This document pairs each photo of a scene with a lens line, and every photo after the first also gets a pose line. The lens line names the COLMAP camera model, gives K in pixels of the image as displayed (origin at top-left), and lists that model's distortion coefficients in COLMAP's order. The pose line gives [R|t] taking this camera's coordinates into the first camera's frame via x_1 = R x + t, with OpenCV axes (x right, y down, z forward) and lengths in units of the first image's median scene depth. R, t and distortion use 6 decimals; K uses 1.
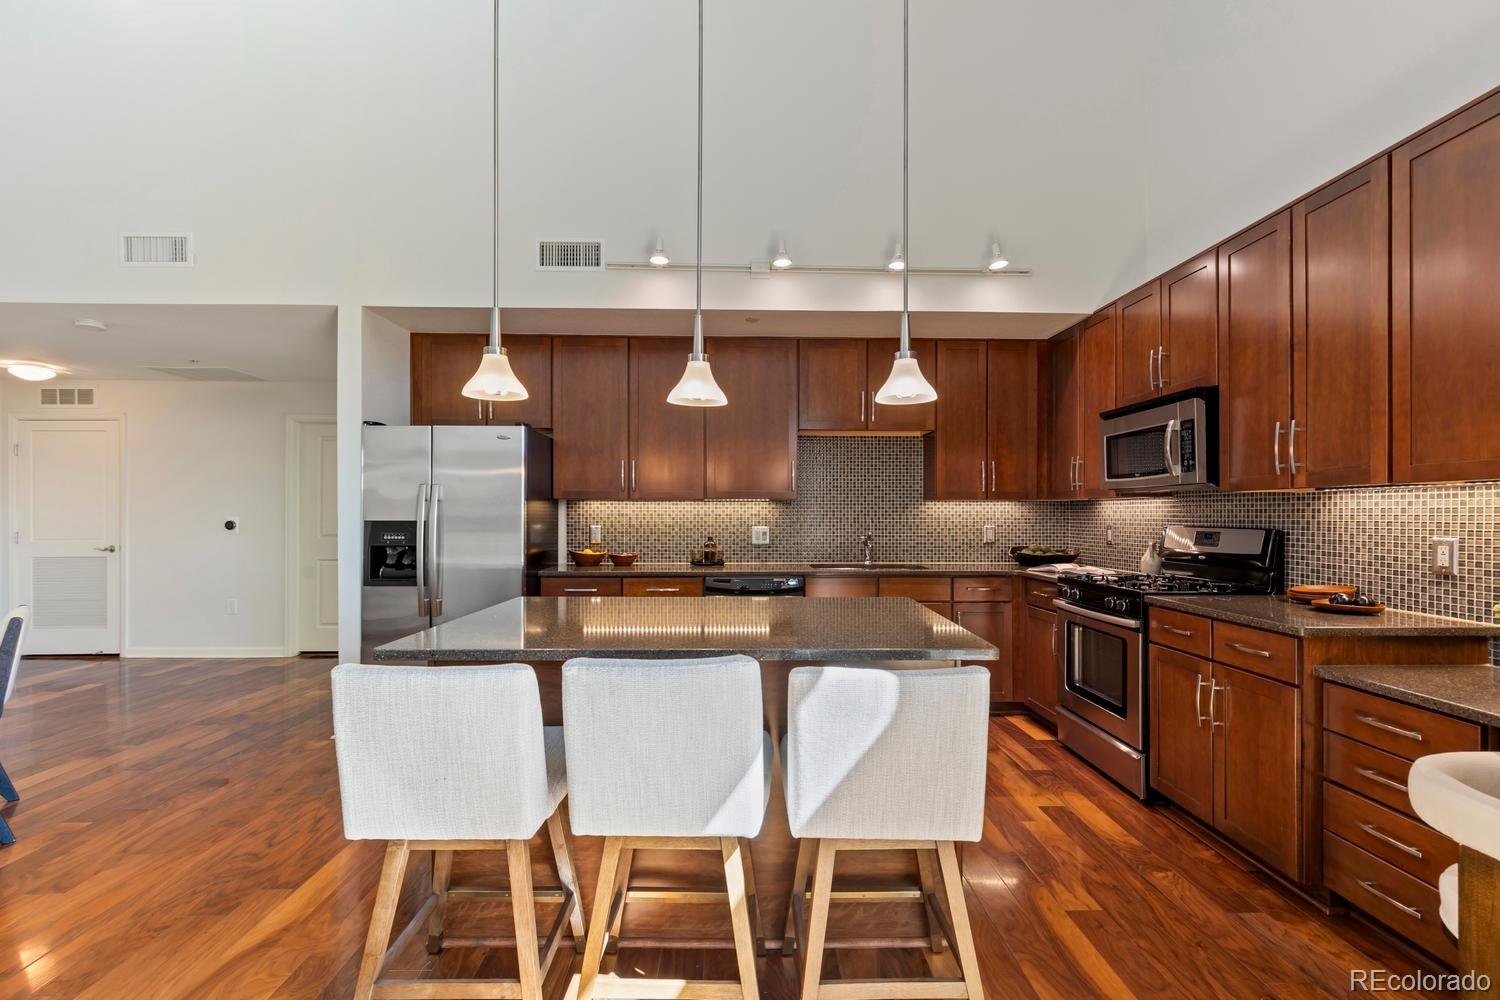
lens RADIAL K [[674.9, 0, 751.2], [0, 674.9, 506.2], [0, 0, 1]] dist [0.002802, -0.000039]
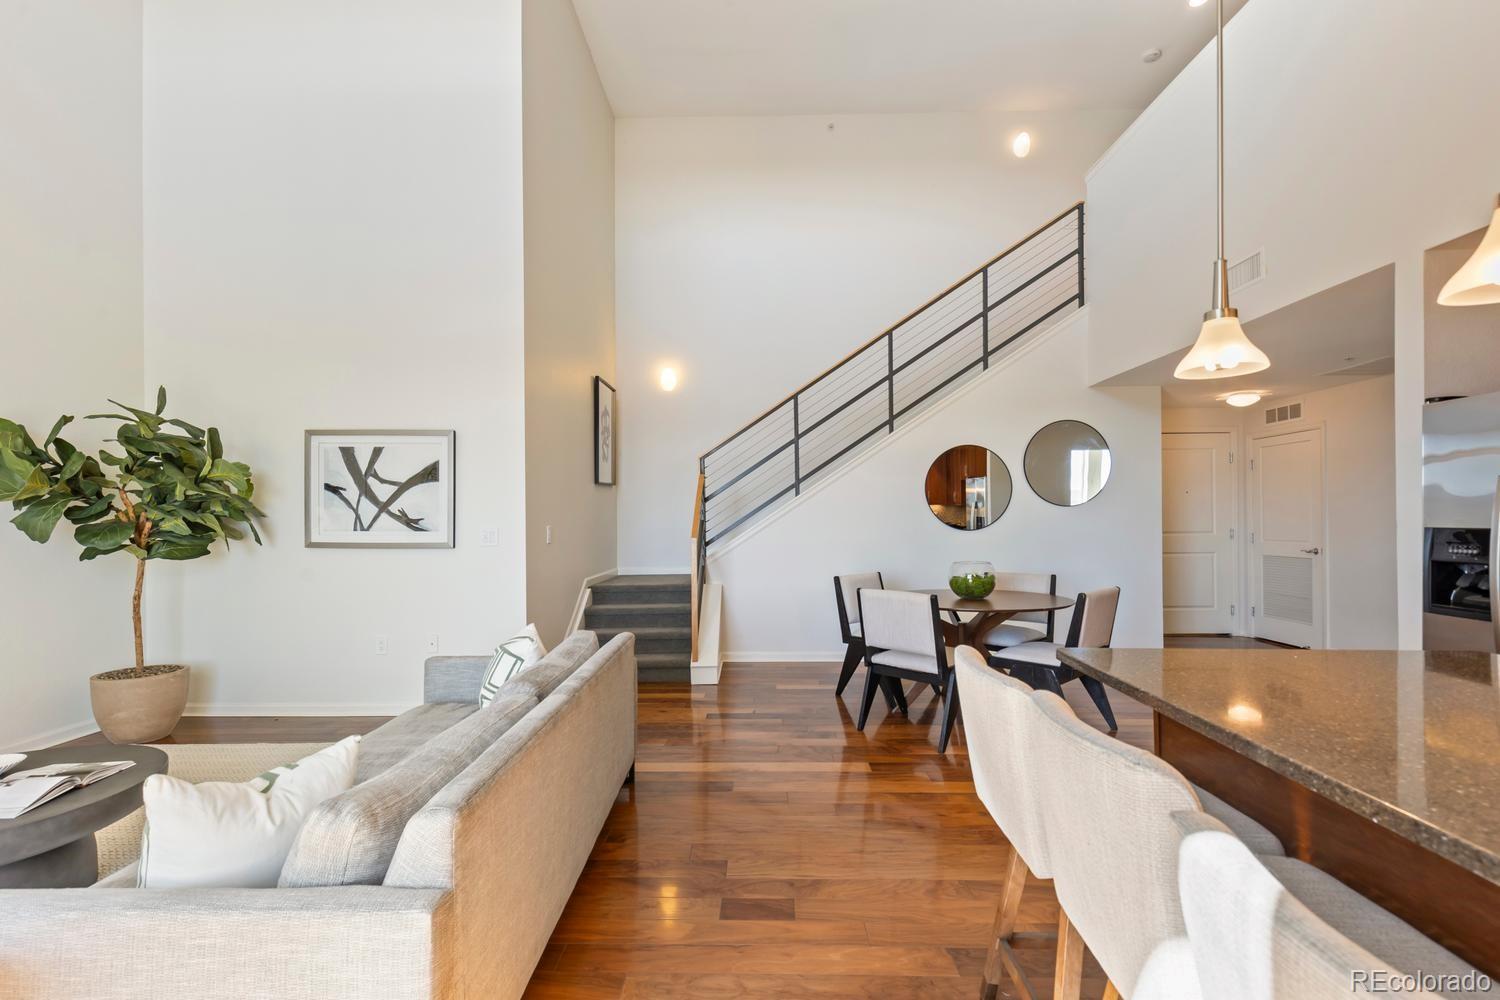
lens RADIAL K [[678.0, 0, 751.3], [0, 678.0, 517.5], [0, 0, 1]] dist [0.005417, -0.000131]
pose [[-0.047033, -0.003367, -0.998888, 0.262098], [0.015382, 0.999873, -0.004094, 0.001722], [0.998775, -0.015557, -0.046975, 0.285132]]
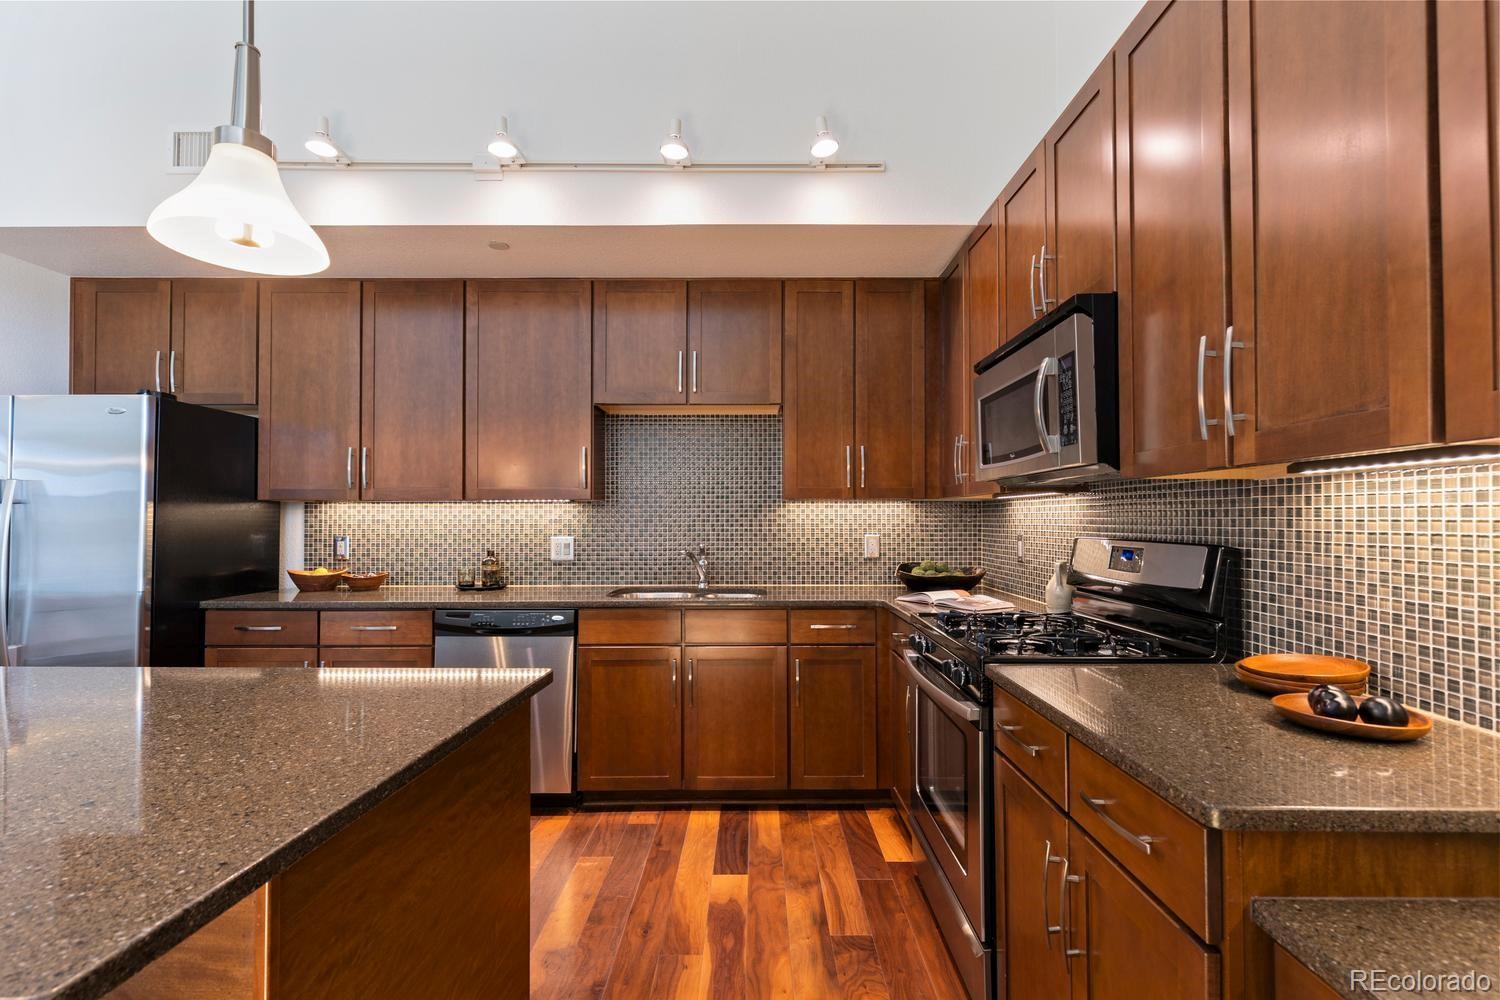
lens RADIAL K [[670.8, 0, 750.0], [0, 670.8, 500.0], [0, 0, 1]] dist [0.003497, -0.000032]
pose [[0.999418, -0.003658, -0.033917, 0.334781], [0.003096, 0.999857, -0.016622, 0.003554], [0.033973, 0.016507, 0.999286, 0.358002]]
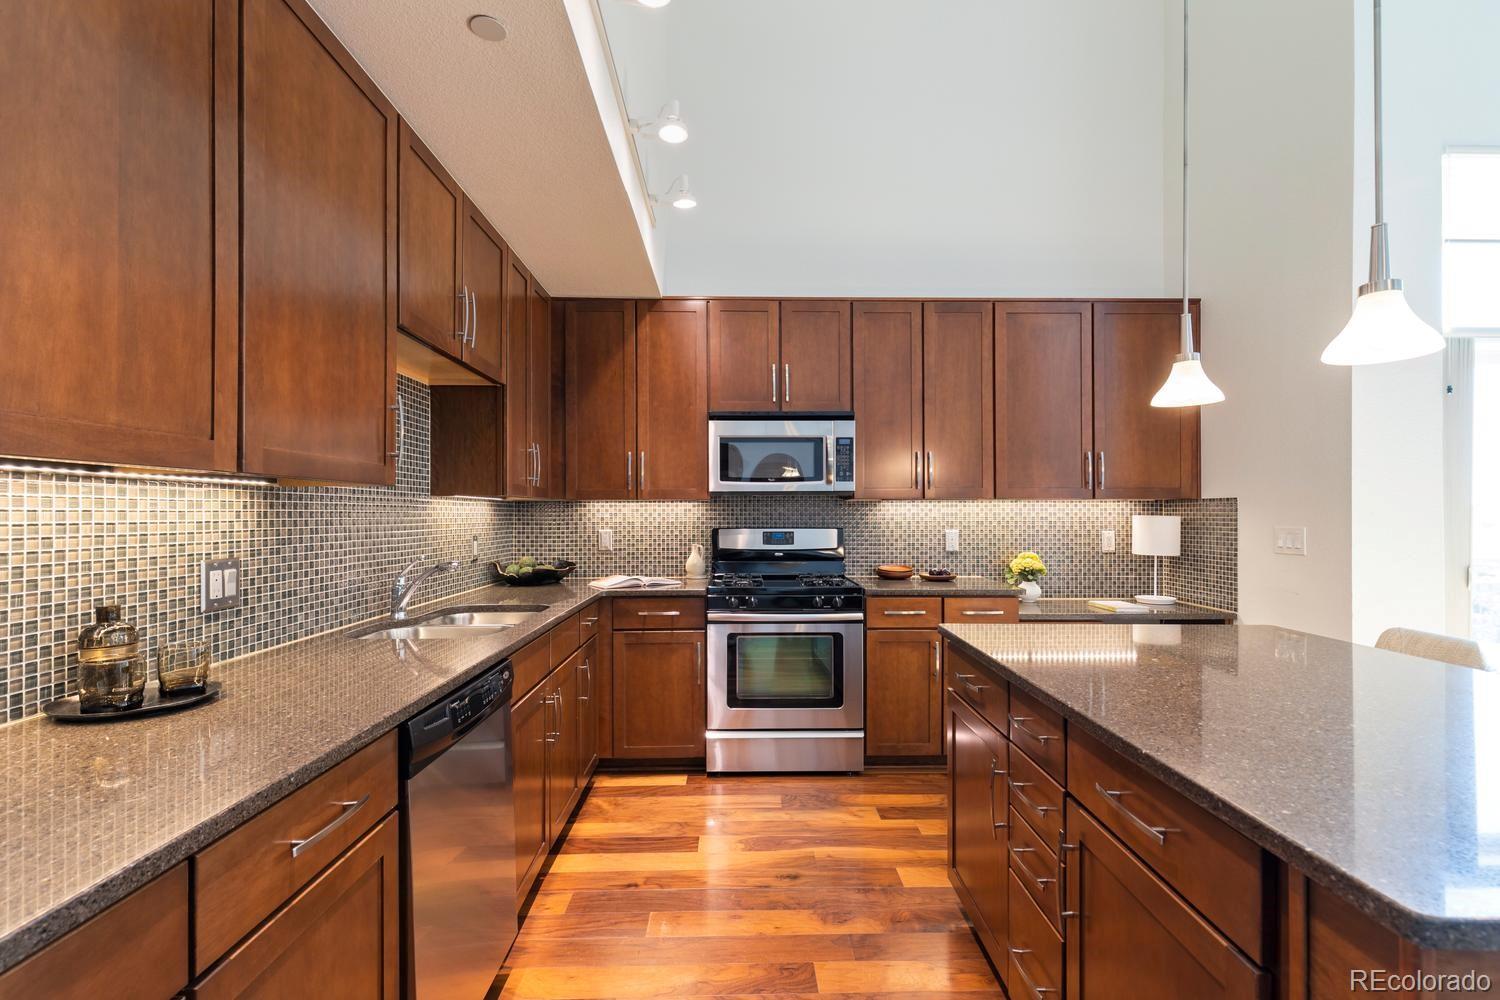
lens RADIAL K [[667.8, 0, 750.4], [0, 667.8, 508.8], [0, 0, 1]] dist [0.002738, -0.000006]
pose [[0.009889, 0.007047, 0.999926, -0.446339], [-0.009619, 0.999930, -0.006952, 0.005903], [-0.999905, -0.009550, 0.009956, 0.978242]]
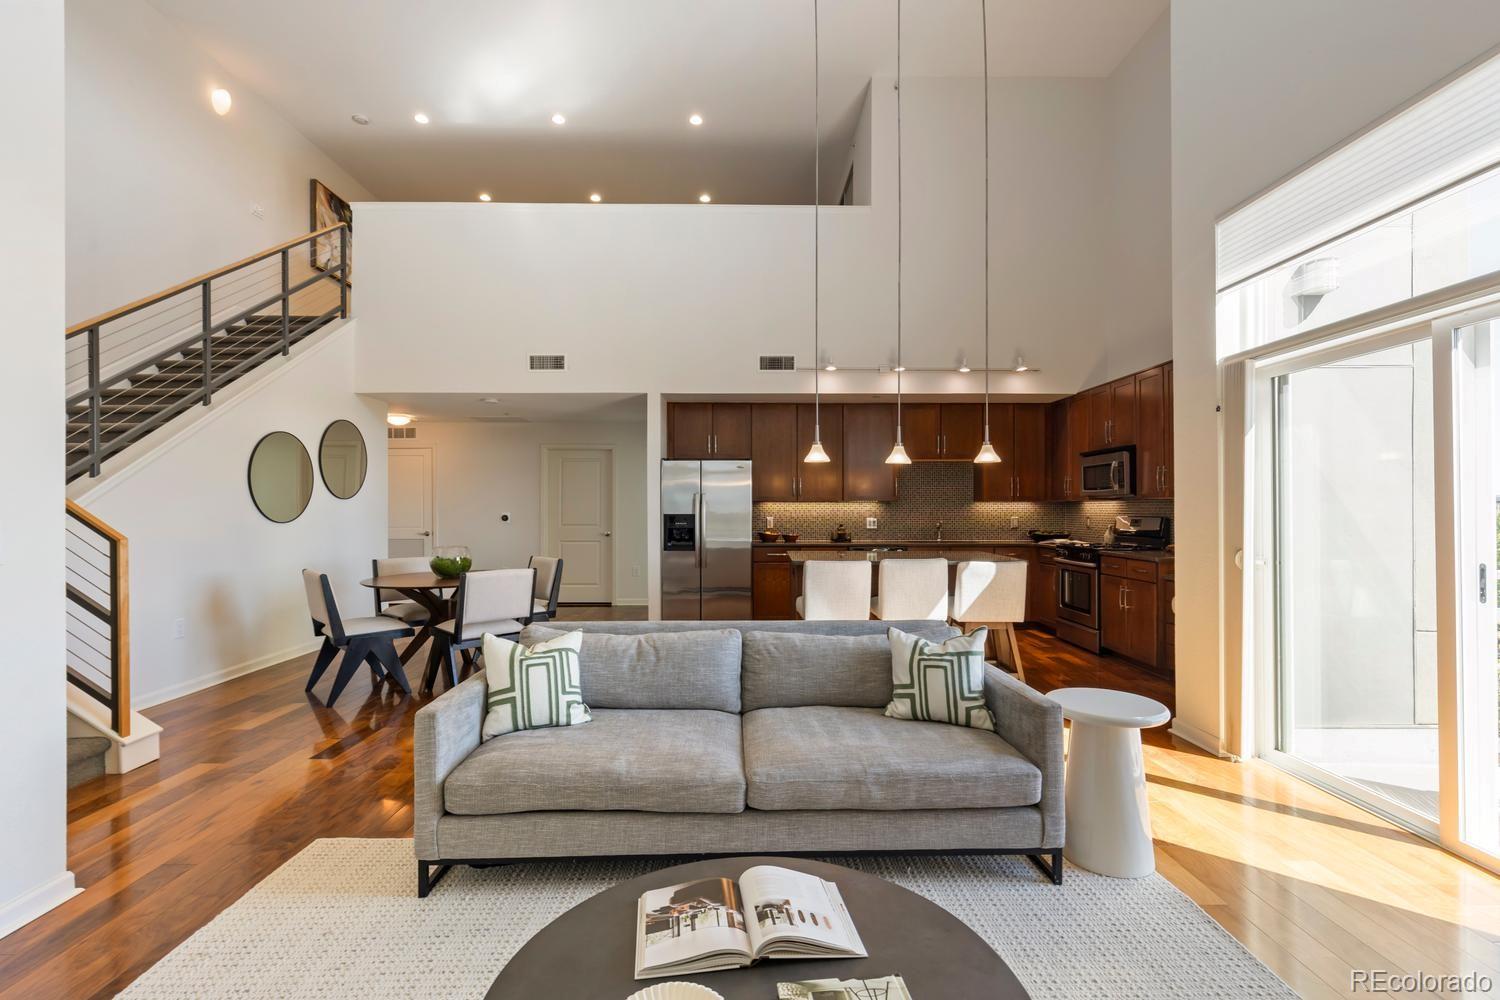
lens RADIAL K [[670.8, 0, 750.0], [0, 670.8, 500.0], [0, 0, 1]] dist [0.003497, -0.000032]
pose [[0.999852, -0.002185, -0.017045, -0.337218], [0.002124, 0.999991, -0.003600, -0.009862], [0.017052, 0.003563, 0.999848, -0.819560]]
